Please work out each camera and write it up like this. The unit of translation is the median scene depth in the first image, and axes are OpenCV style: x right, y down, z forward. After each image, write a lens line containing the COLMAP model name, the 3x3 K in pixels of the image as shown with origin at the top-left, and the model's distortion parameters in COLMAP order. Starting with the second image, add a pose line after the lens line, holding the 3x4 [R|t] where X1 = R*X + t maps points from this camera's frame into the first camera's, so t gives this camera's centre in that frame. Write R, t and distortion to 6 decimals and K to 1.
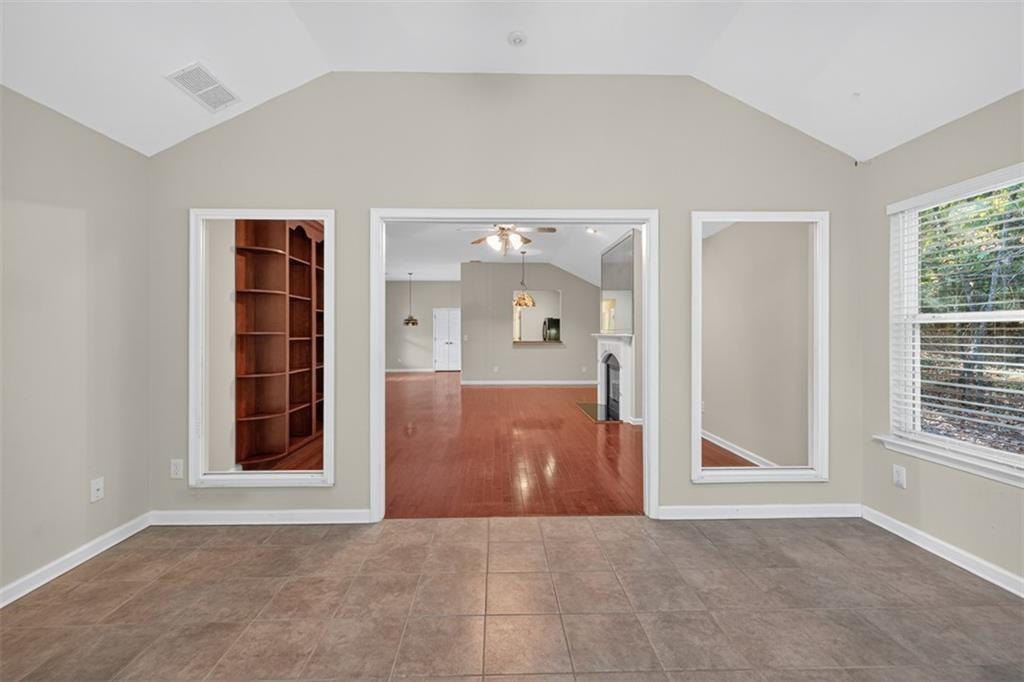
lens RADIAL K [[428.6, 0, 512.6], [0, 428.6, 332.3], [0, 0, 1]] dist [0.008780, -0.000354]
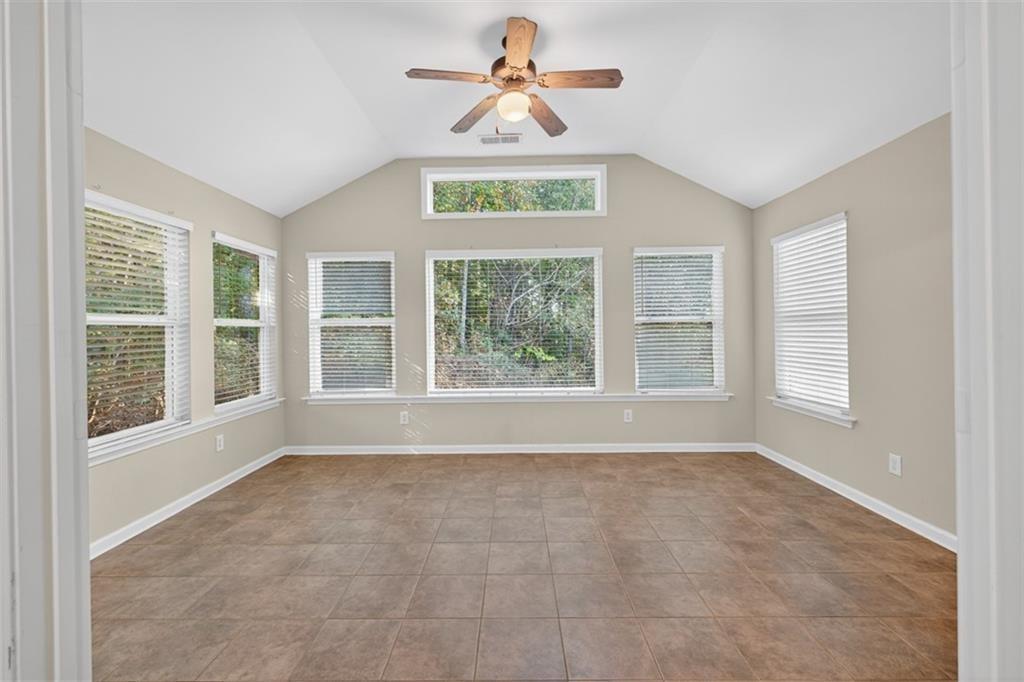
lens RADIAL K [[428.6, 0, 512.6], [0, 428.6, 332.3], [0, 0, 1]] dist [0.008780, -0.000354]
pose [[-0.998876, 0.012520, 0.045723, -0.012044], [0.012746, 0.999908, 0.004665, 0.007068], [-0.045660, 0.005242, -0.998943, 1.999713]]
